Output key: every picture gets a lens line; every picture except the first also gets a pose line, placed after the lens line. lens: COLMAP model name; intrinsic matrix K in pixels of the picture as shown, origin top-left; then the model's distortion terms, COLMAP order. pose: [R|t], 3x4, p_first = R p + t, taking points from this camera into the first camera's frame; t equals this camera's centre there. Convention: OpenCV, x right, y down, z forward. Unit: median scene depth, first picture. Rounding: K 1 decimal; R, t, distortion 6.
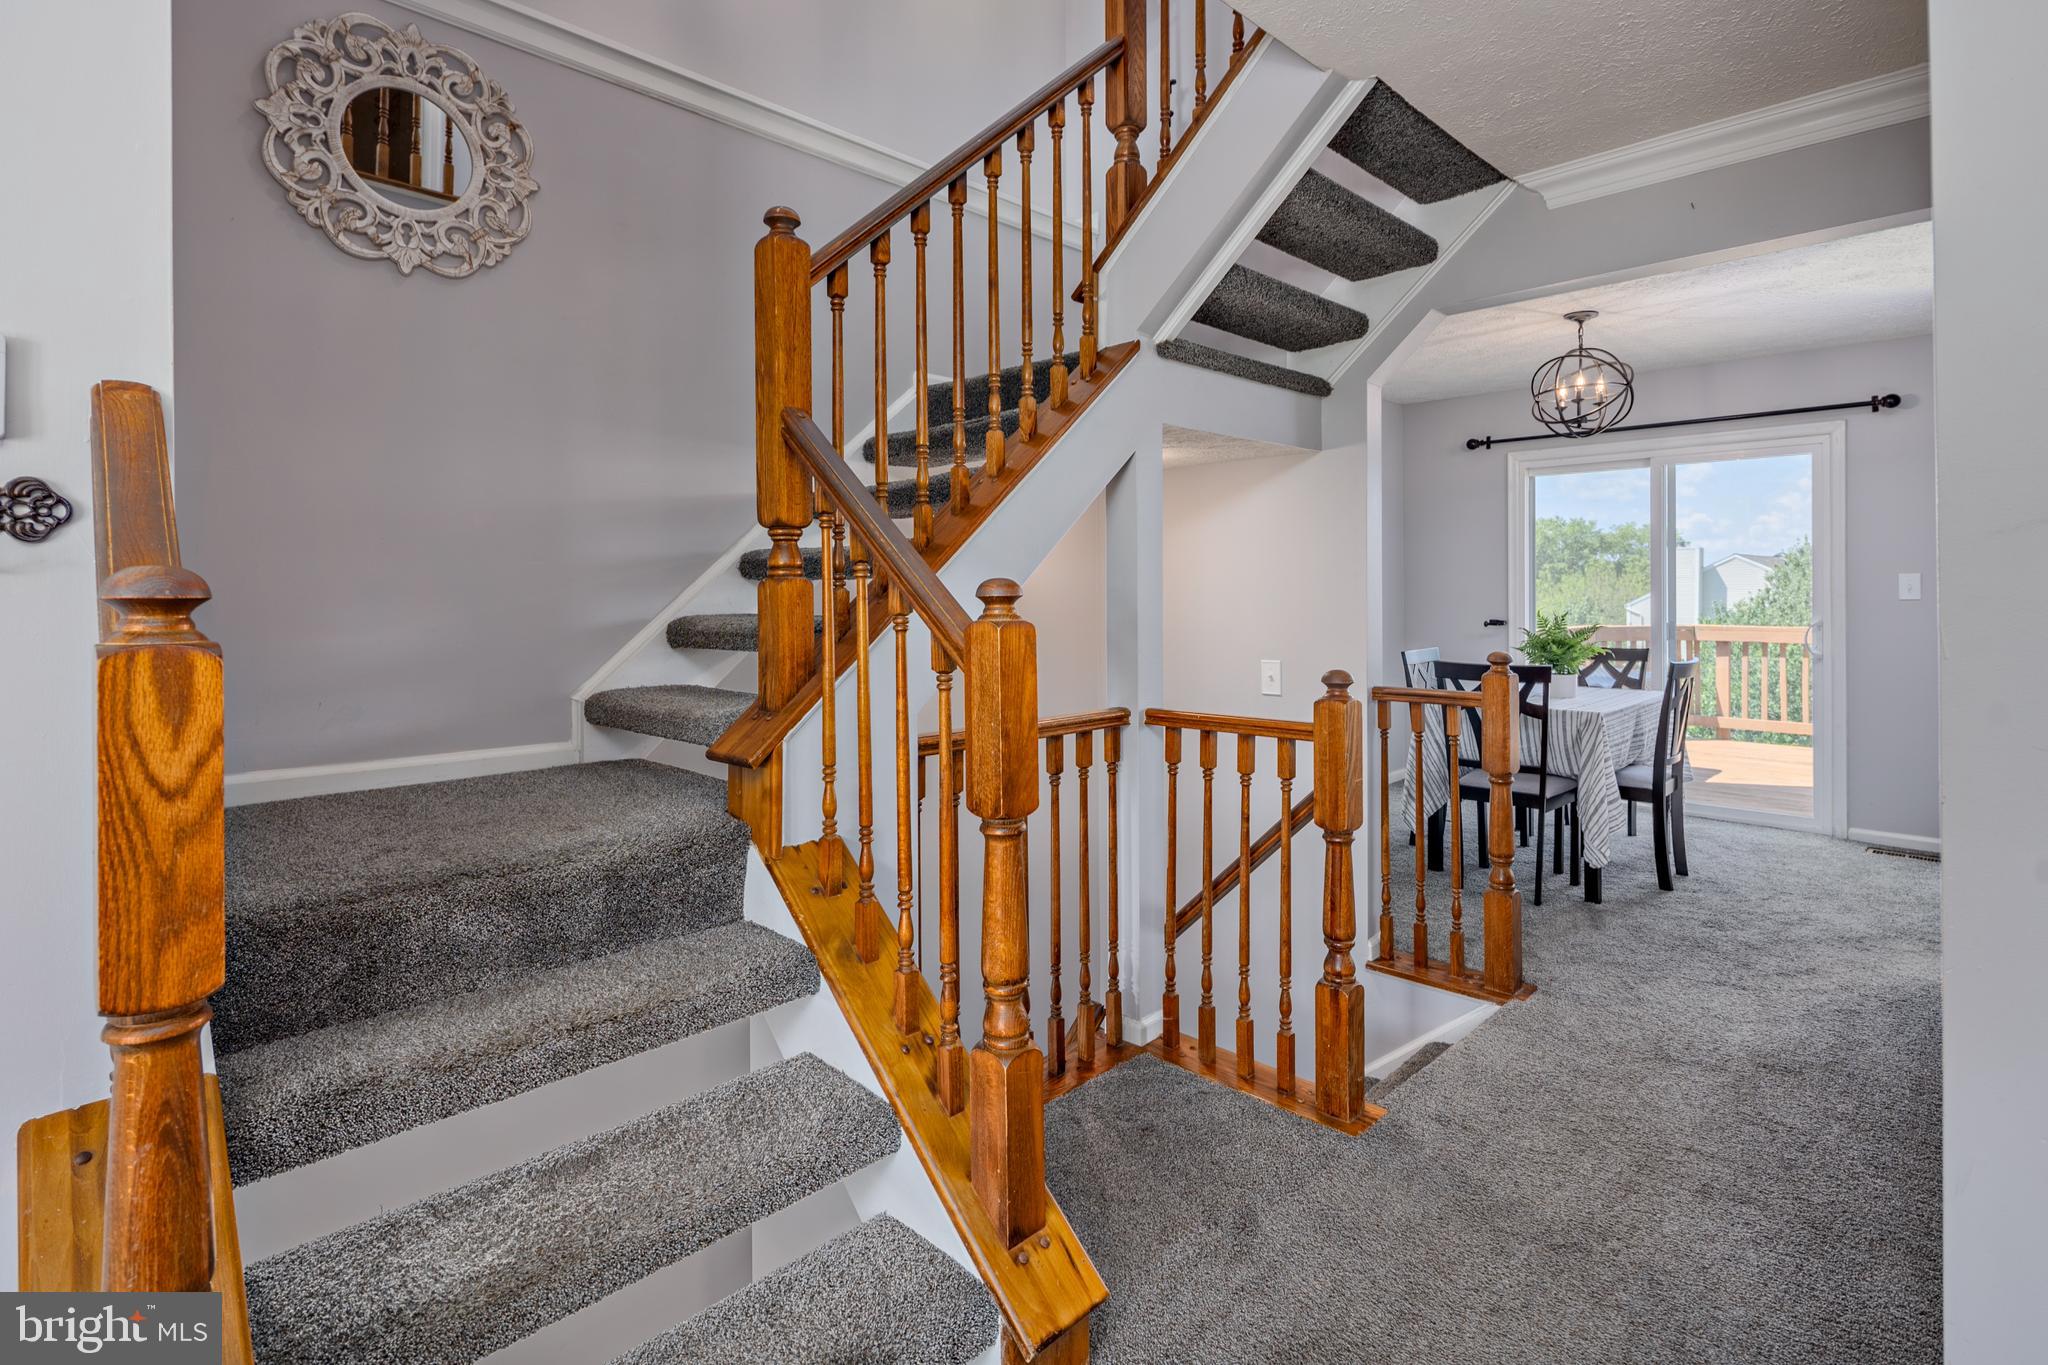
lens RADIAL K [[998.2, 0, 1006.5], [0, 998.2, 601.8], [0, 0, 1]] dist [0.002211, -0.003694]
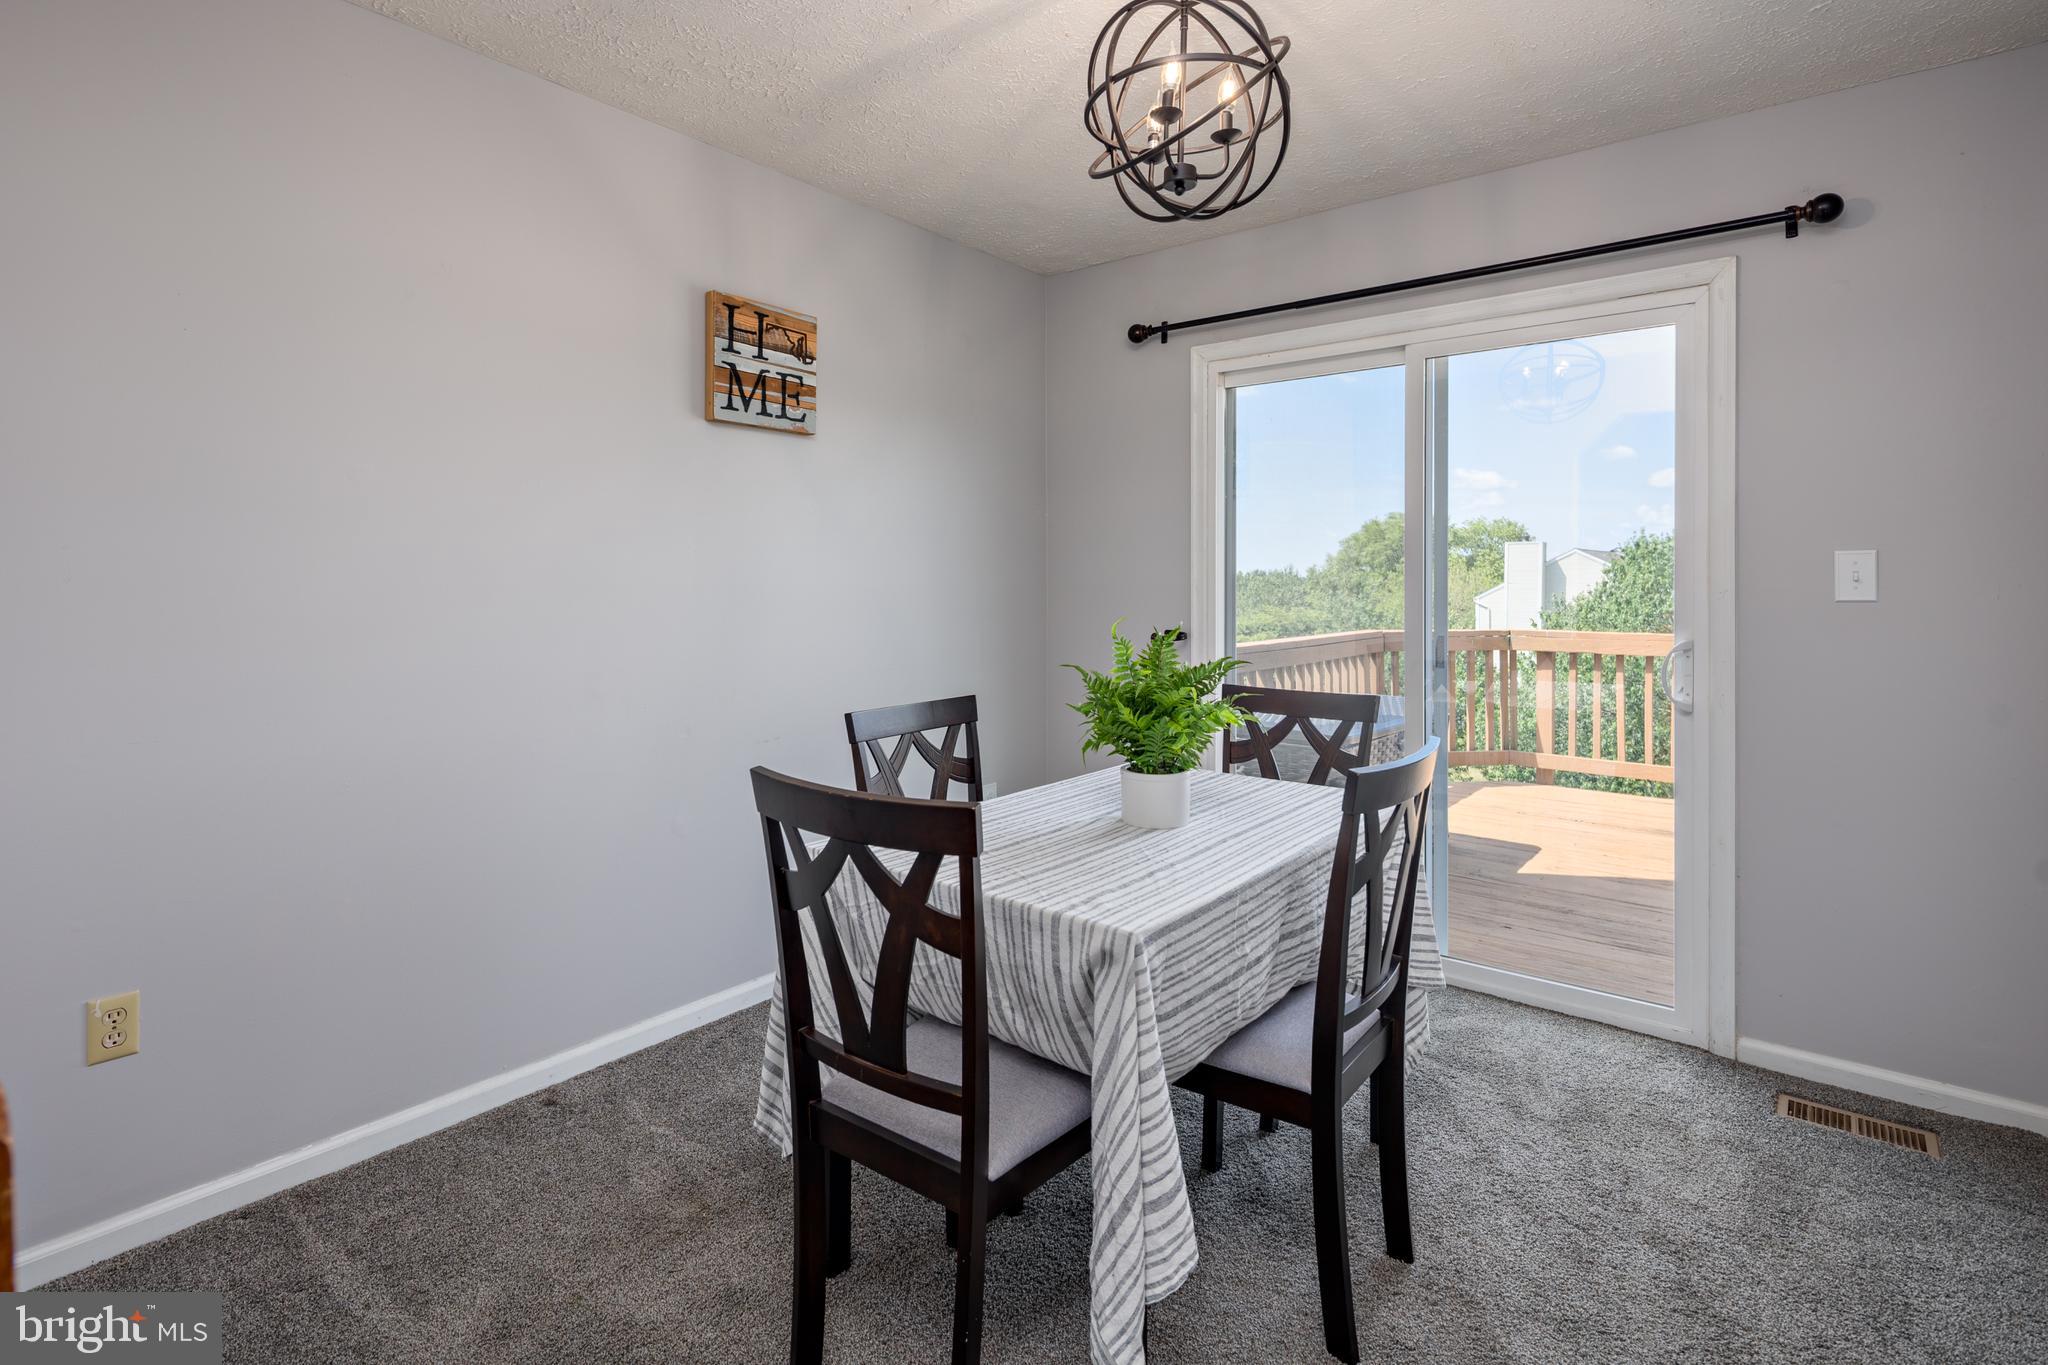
lens RADIAL K [[998.2, 0, 1002.5], [0, 998.2, 591.0], [0, 0, 1]] dist [0.002211, -0.003694]
pose [[0.994143, 0.005036, 0.107952, 0.391886], [-0.004967, 0.999987, -0.000911, -0.004432], [-0.107955, 0.000370, 0.994156, 0.507548]]
